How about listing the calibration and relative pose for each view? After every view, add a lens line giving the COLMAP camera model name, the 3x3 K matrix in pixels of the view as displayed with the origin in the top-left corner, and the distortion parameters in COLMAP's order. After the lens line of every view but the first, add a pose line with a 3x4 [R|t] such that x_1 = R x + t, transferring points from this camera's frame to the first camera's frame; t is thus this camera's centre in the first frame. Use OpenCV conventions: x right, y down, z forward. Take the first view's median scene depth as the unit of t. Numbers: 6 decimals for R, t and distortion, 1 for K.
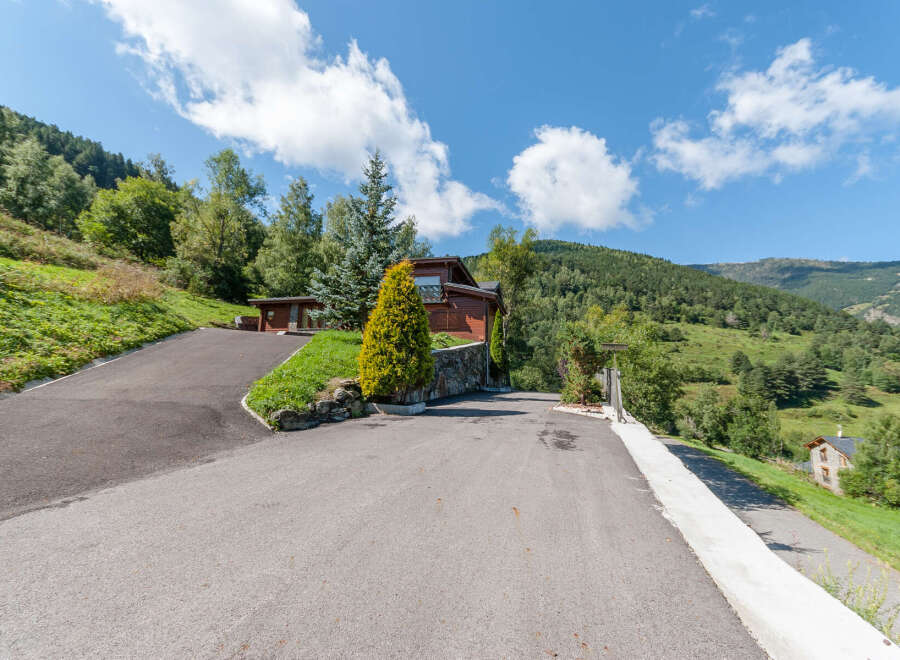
lens RADIAL K [[483.9, 0, 450.0], [0, 483.9, 330.0], [0, 0, 1]] dist [-0.001662, 0.000295]
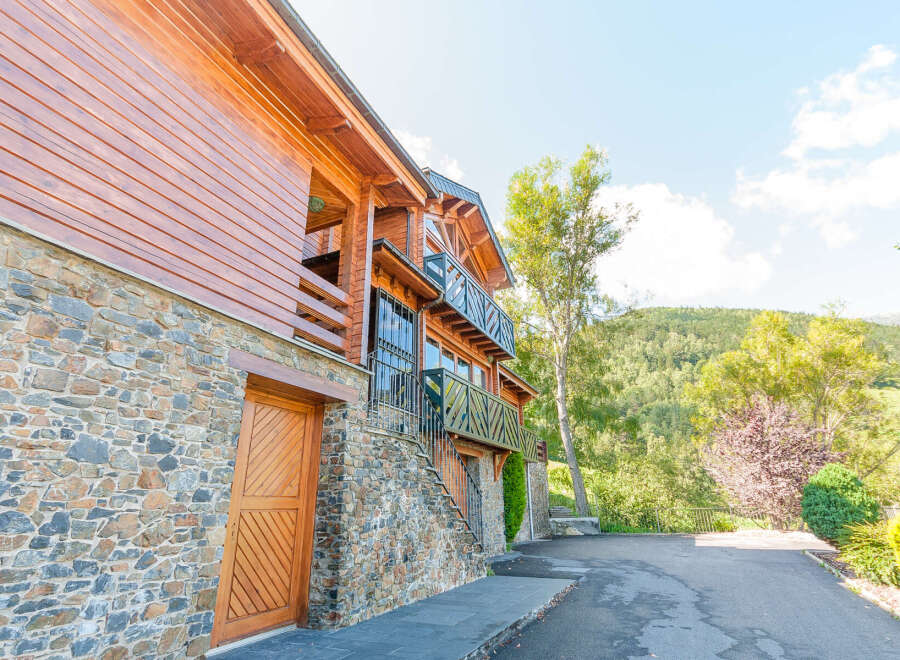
lens RADIAL K [[458.7, 0, 470.0], [0, 458.7, 324.1], [0, 0, 1]] dist [-0.003714, 0.000954]
pose [[0.979279, -0.105663, -0.172763, 0.045597], [0.061897, 0.968438, -0.241447, 0.019809], [0.192822, 0.225751, 0.954912, 0.238267]]
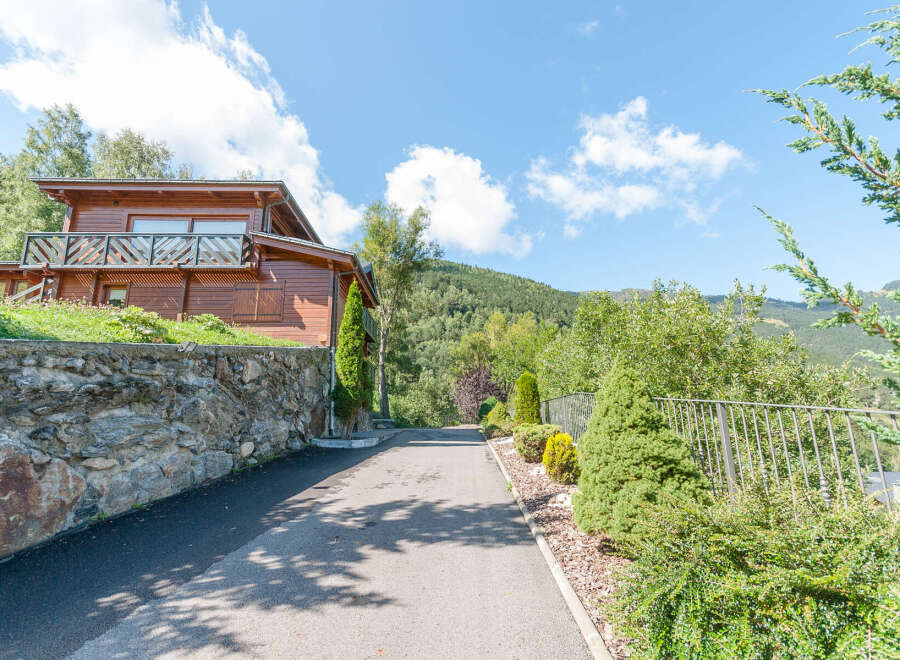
lens RADIAL K [[458.7, 0, 470.0], [0, 458.7, 324.1], [0, 0, 1]] dist [-0.003714, 0.000954]
pose [[0.961410, 0.022693, 0.274183, 0.020252], [-0.004601, 0.997779, -0.066449, 0.008129], [-0.275082, 0.062623, 0.959379, 0.120954]]
